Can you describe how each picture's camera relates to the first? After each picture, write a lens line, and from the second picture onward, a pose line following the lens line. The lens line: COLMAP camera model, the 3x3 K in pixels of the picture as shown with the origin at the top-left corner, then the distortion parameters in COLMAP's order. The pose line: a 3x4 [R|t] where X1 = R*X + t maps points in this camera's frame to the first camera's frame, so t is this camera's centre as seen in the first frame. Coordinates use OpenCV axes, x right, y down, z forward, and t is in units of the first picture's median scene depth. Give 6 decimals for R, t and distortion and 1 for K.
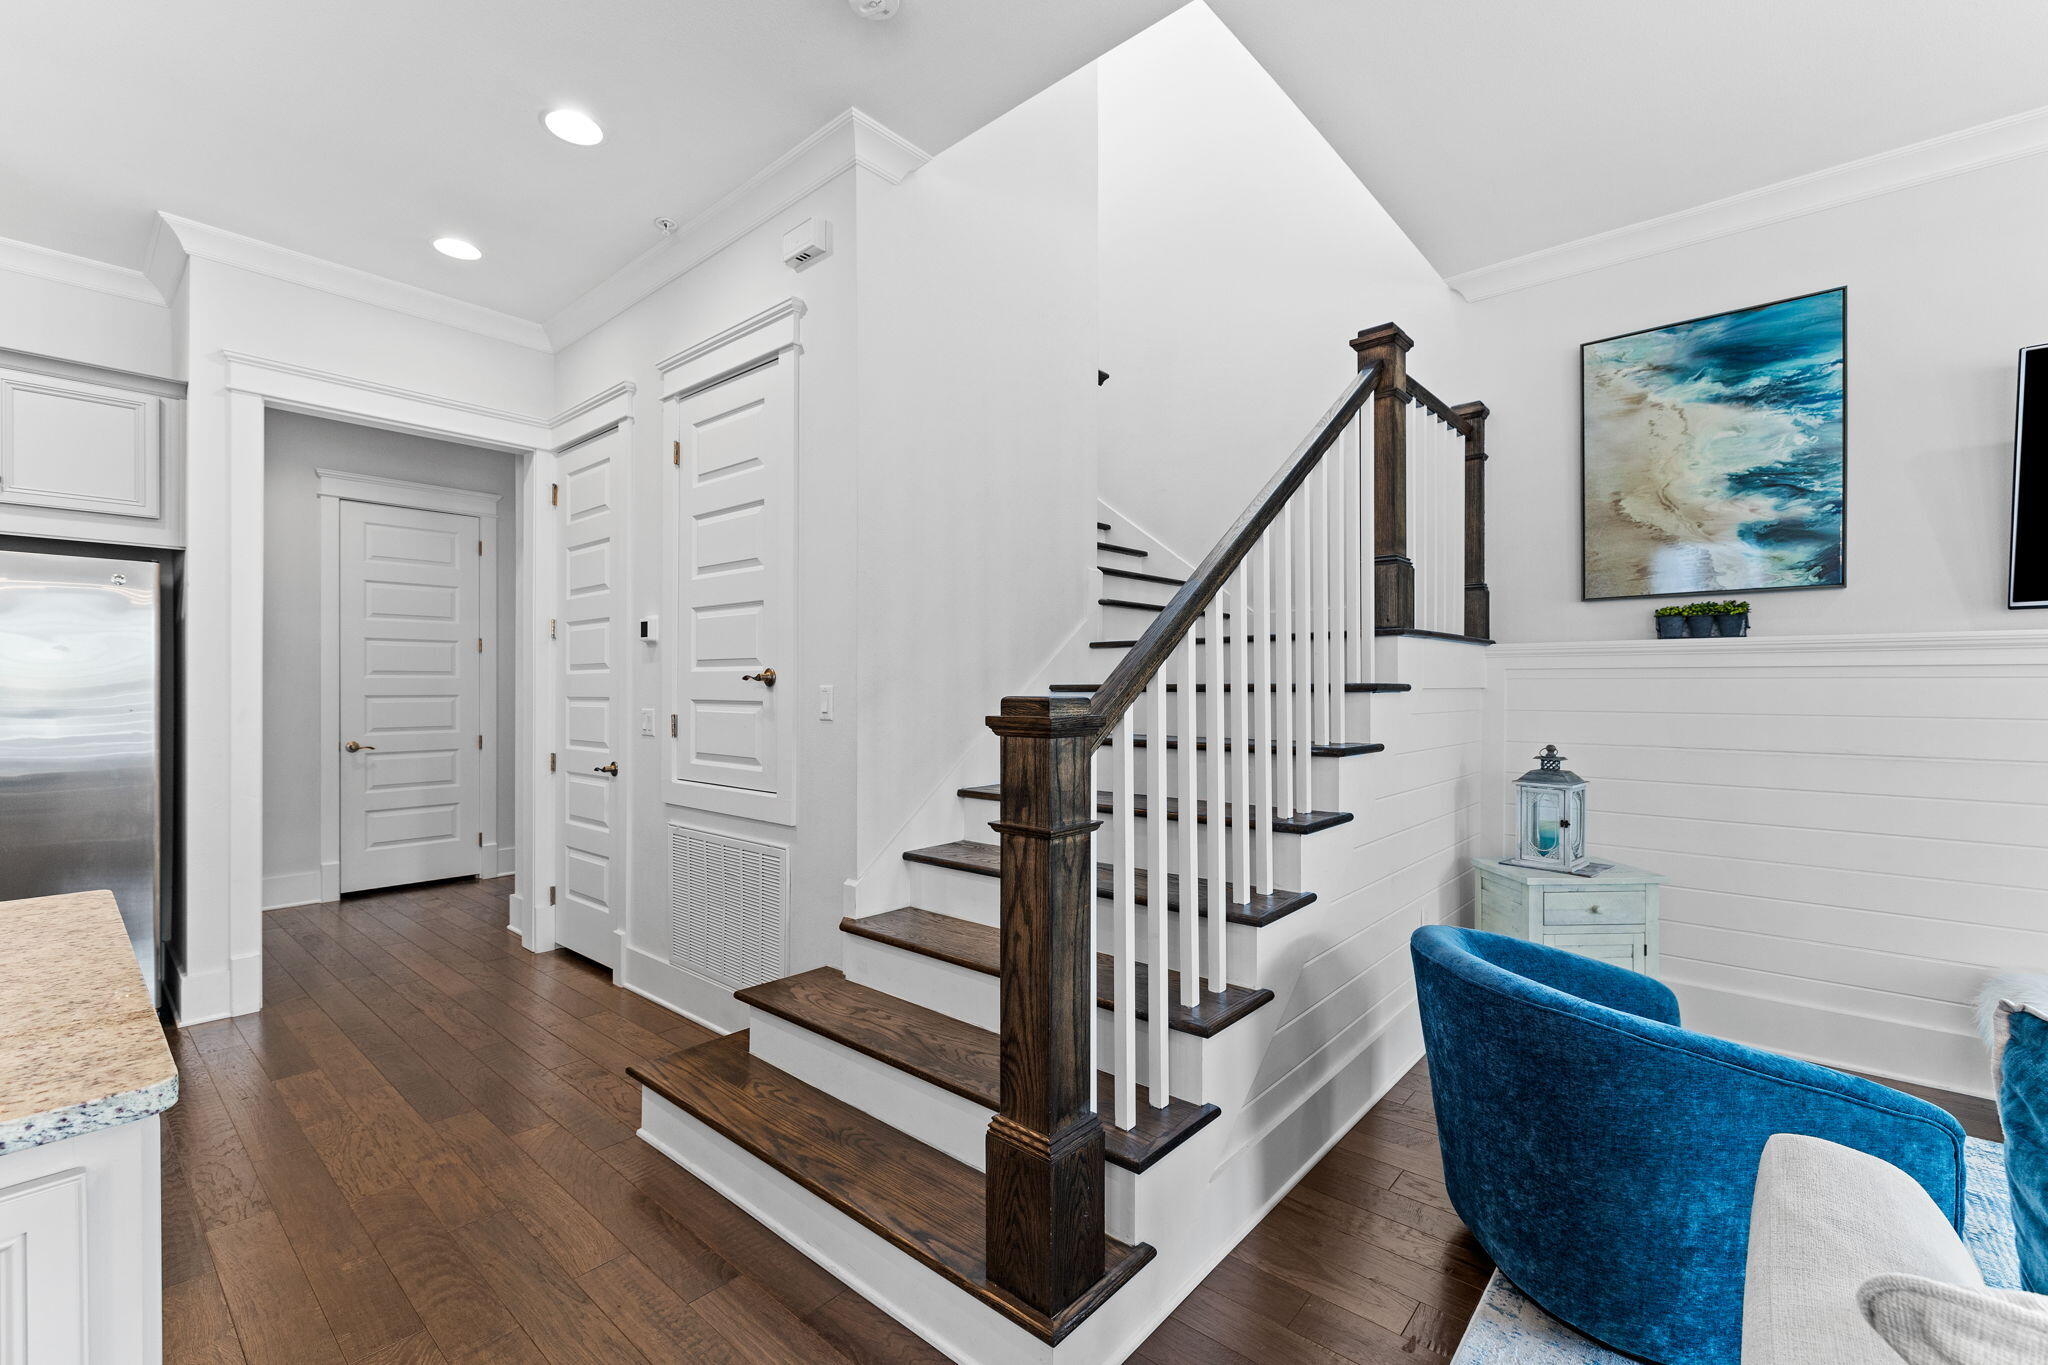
lens RADIAL K [[869.9, 0, 1026.9], [0, 869.9, 684.9], [0, 0, 1]] dist [0.002635, -0.000775]
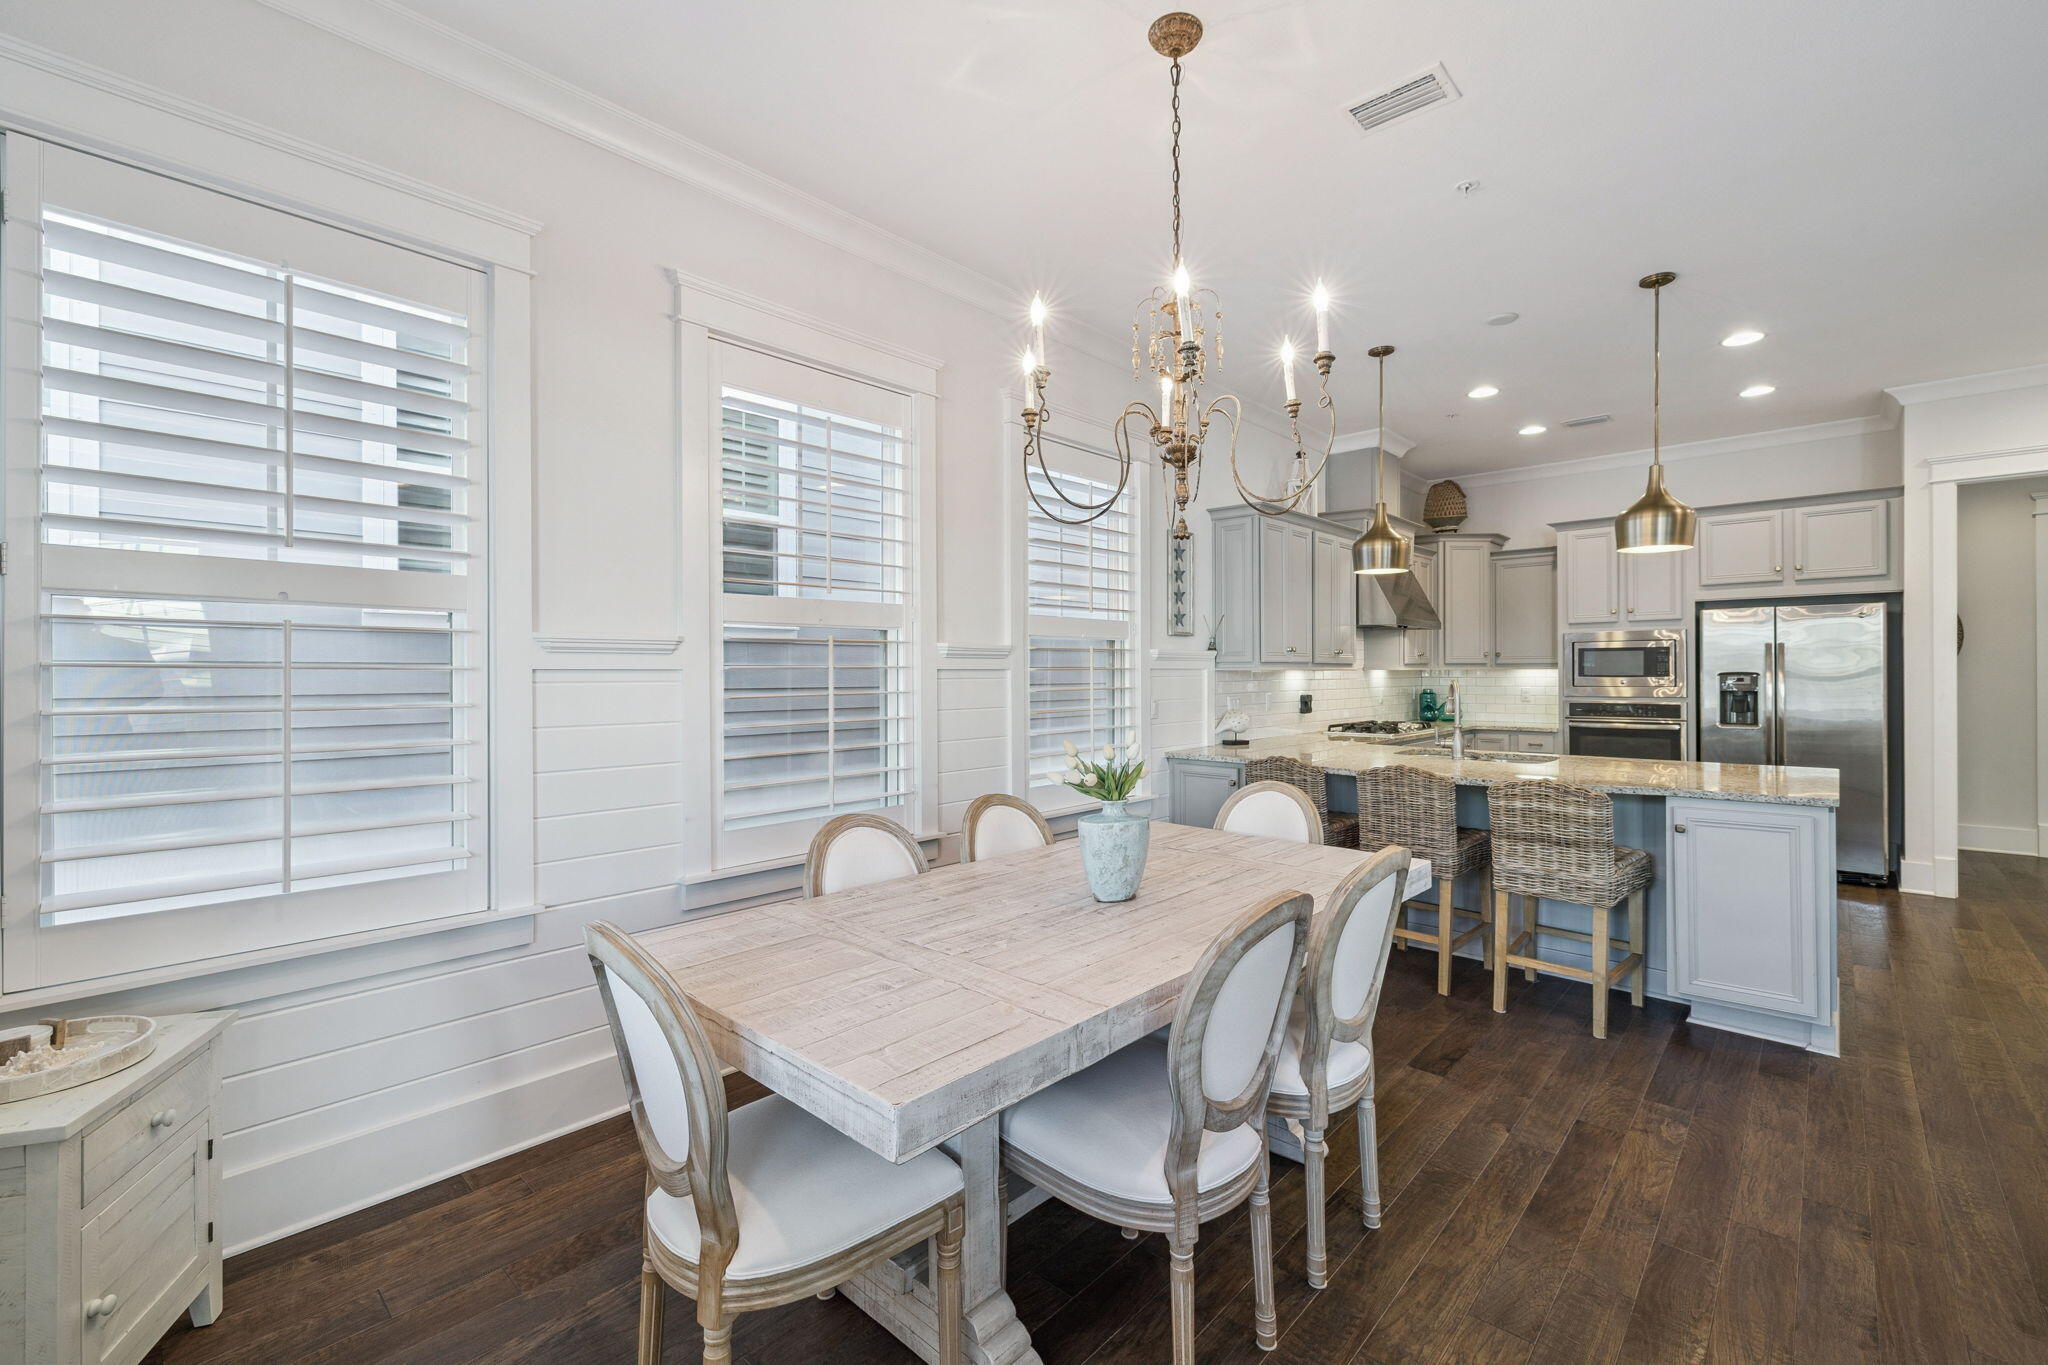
lens RADIAL K [[869.9, 0, 1034.7], [0, 869.9, 675.0], [0, 0, 1]] dist [0.002635, -0.000775]
pose [[0.030805, 0.004056, -0.999517, 0.597548], [0.005684, 0.999975, 0.004233, -0.013473], [0.999509, -0.005812, 0.030781, -0.655151]]
